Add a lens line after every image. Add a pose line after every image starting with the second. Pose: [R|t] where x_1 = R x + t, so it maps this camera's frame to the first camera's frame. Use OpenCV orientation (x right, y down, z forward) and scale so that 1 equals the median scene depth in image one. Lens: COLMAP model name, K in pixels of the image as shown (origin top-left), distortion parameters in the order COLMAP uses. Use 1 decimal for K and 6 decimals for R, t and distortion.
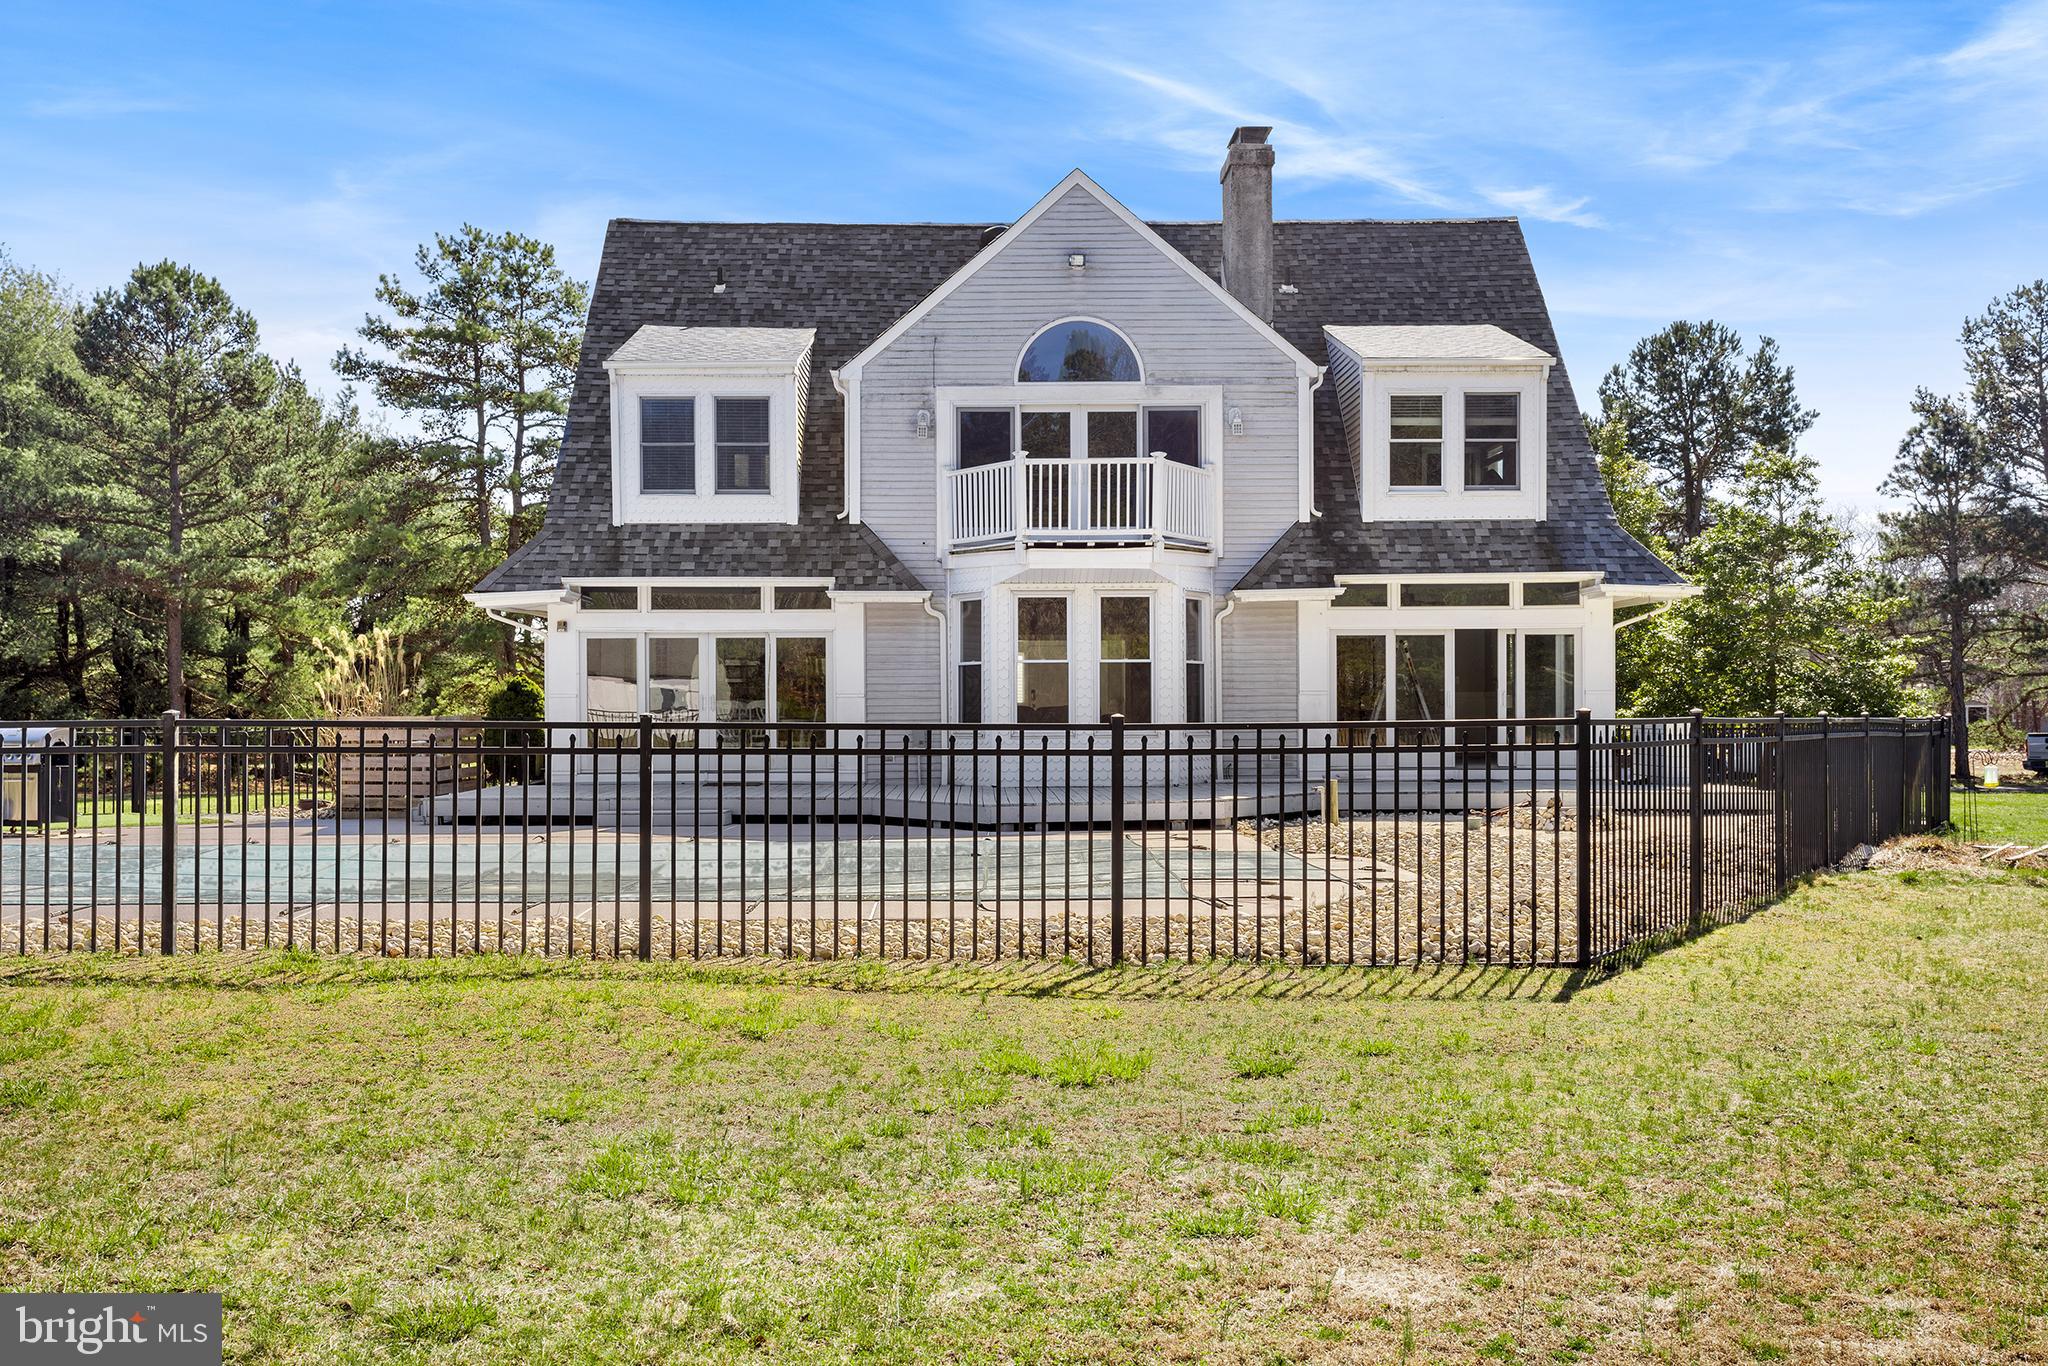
lens RADIAL K [[1976.2, 0, 1019.7], [0, 1976.2, 689.1], [0, 0, 1]] dist [-0.007723, 0.000000]
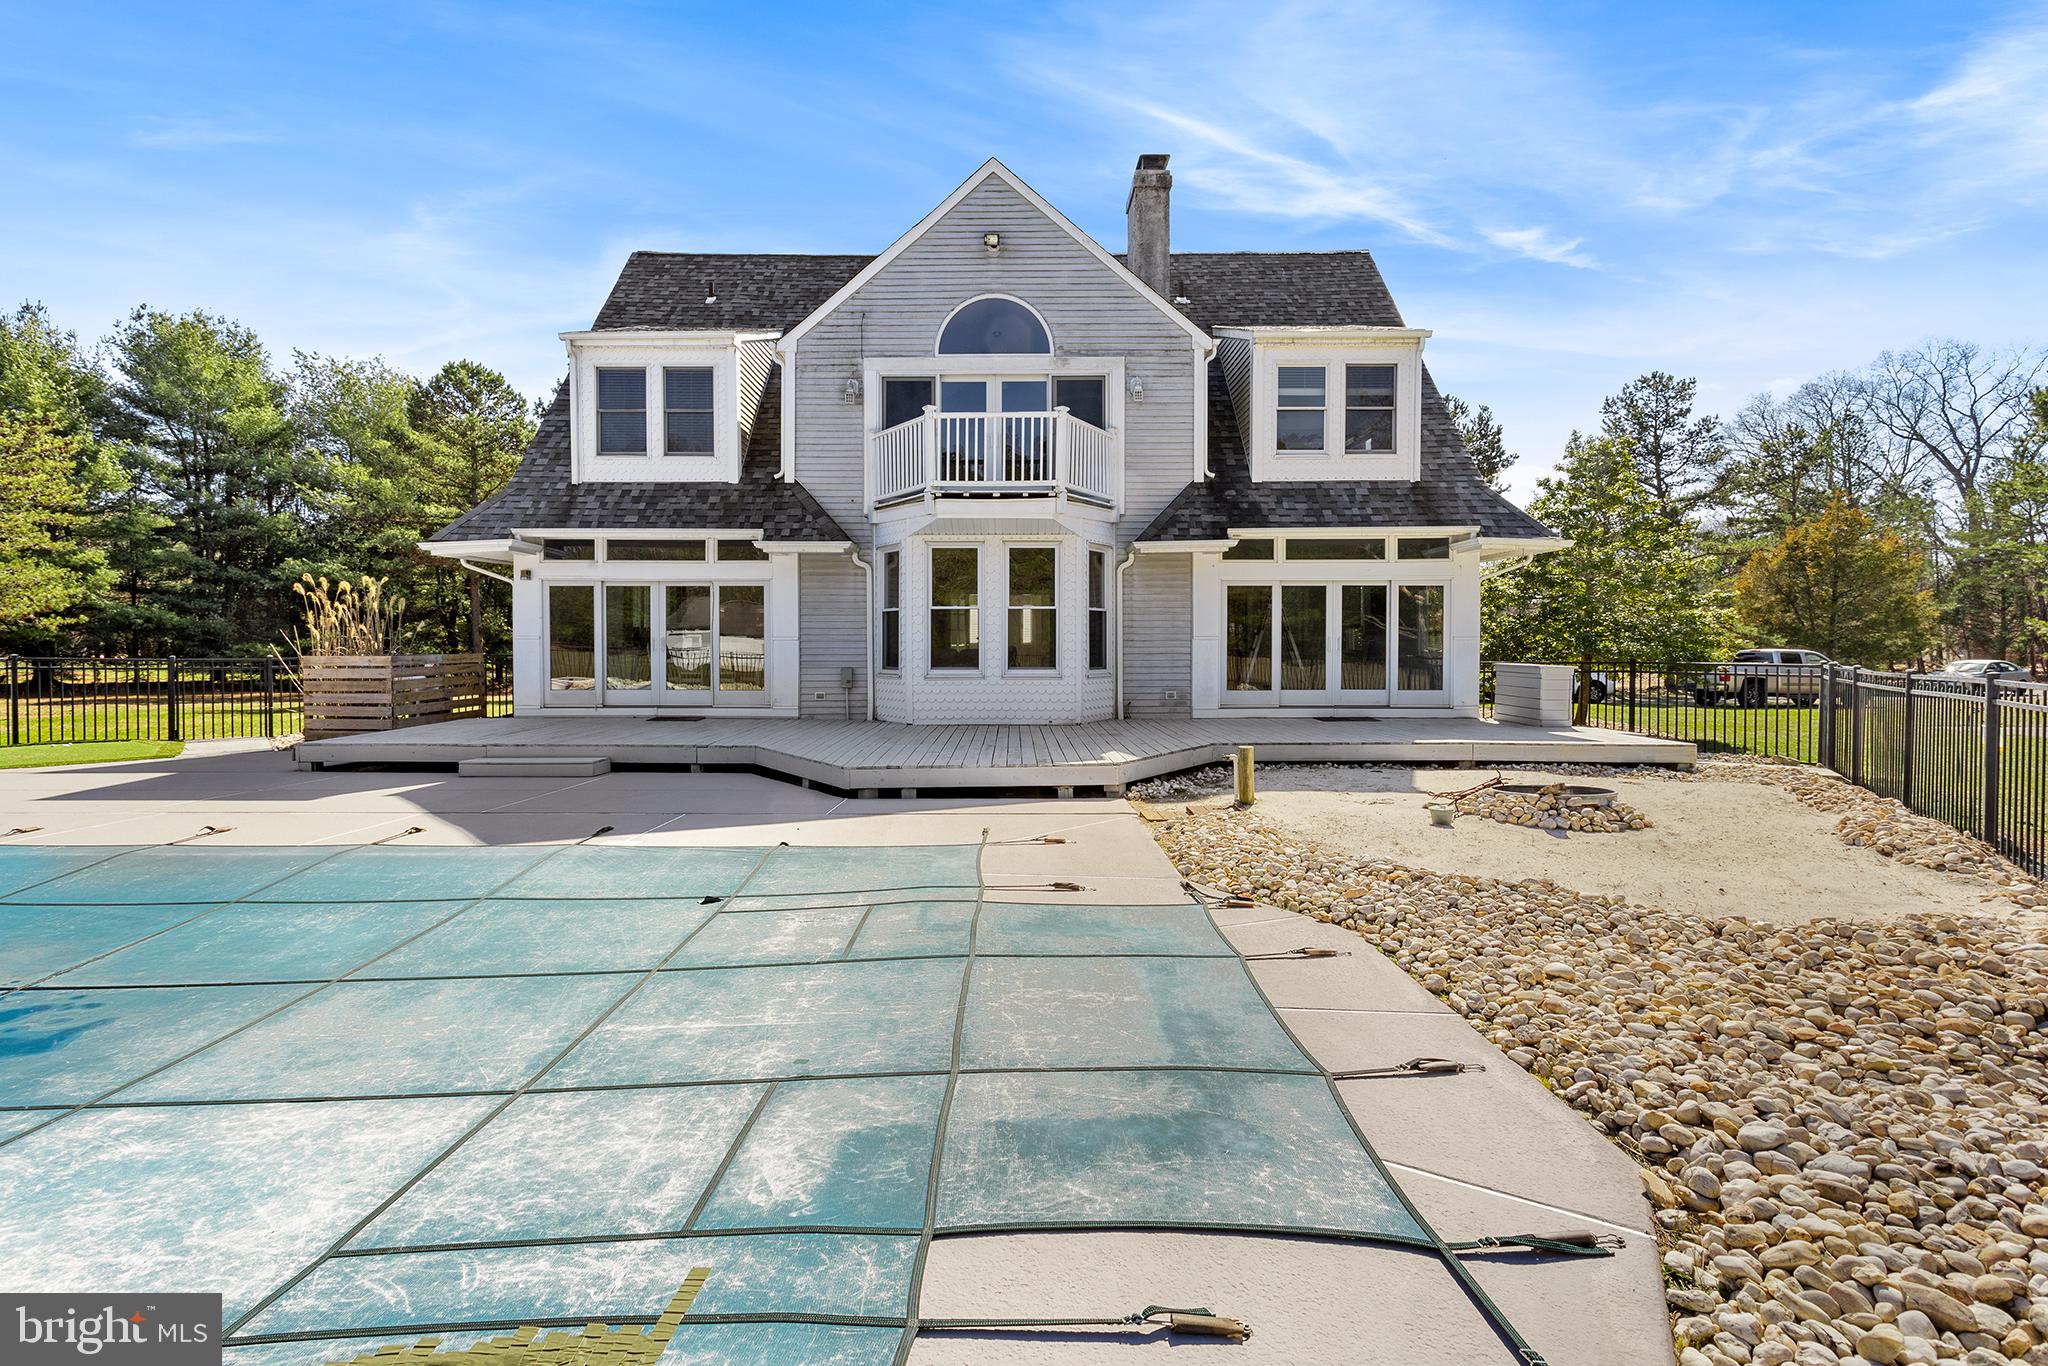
lens RADIAL K [[967.7, 0, 1017.0], [0, 967.7, 649.5], [0, 0, 1]] dist [0.003746, 0.000271]
pose [[0.999844, 0.004237, -0.017146, 0.052680], [-0.003905, 0.999805, 0.019341, -0.001536], [0.017225, -0.019271, 0.999666, 0.458922]]
